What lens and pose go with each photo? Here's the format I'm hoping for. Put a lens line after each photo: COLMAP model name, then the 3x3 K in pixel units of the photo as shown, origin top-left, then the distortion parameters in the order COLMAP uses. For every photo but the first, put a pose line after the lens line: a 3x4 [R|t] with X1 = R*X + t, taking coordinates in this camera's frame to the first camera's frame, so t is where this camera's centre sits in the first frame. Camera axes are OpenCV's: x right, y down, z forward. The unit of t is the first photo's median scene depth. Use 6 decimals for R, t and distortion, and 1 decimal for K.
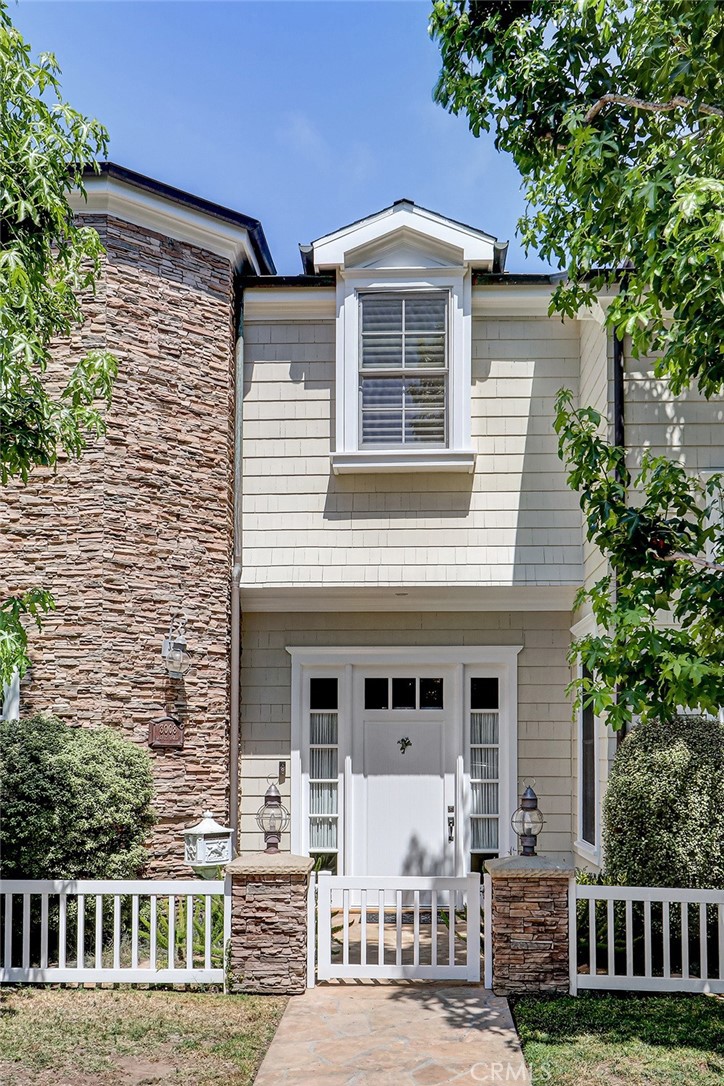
lens RADIAL K [[1589.3, 0, 362.7], [0, 1589.3, 553.5], [0, 0, 1]] dist [0.048113, 0.000000]
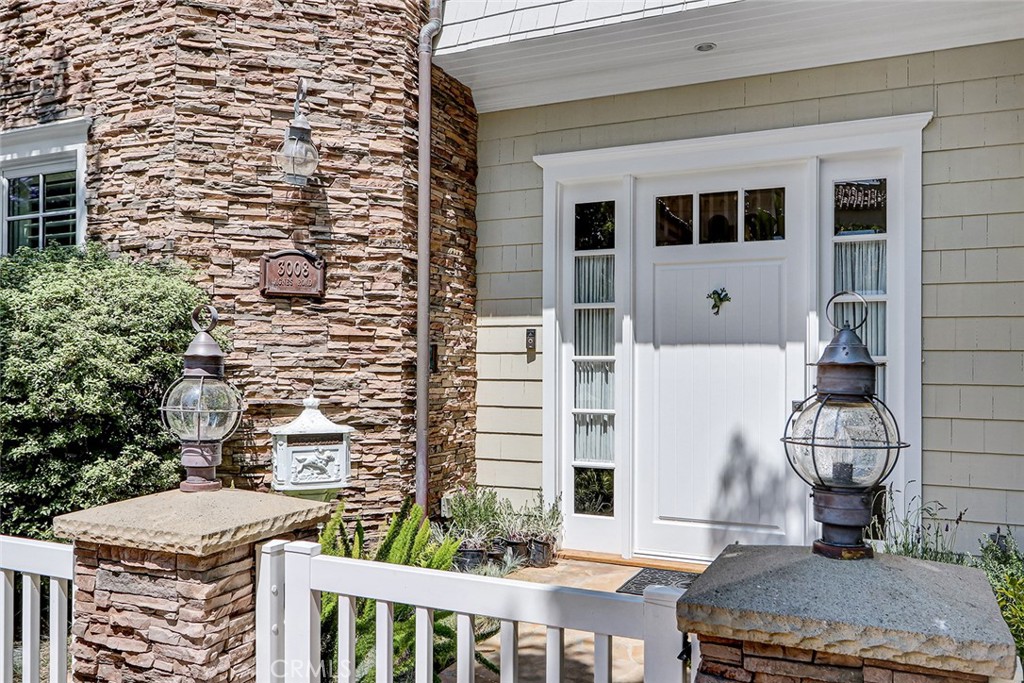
lens RADIAL K [[870.8, 0, 510.8], [0, 870.8, 340.2], [0, 0, 1]] dist [-0.001652, -0.004670]
pose [[0.910880, -0.007594, -0.412602, 0.097648], [0.040998, 0.996550, 0.072168, 0.115416], [0.410631, -0.082652, 0.908048, 0.706360]]
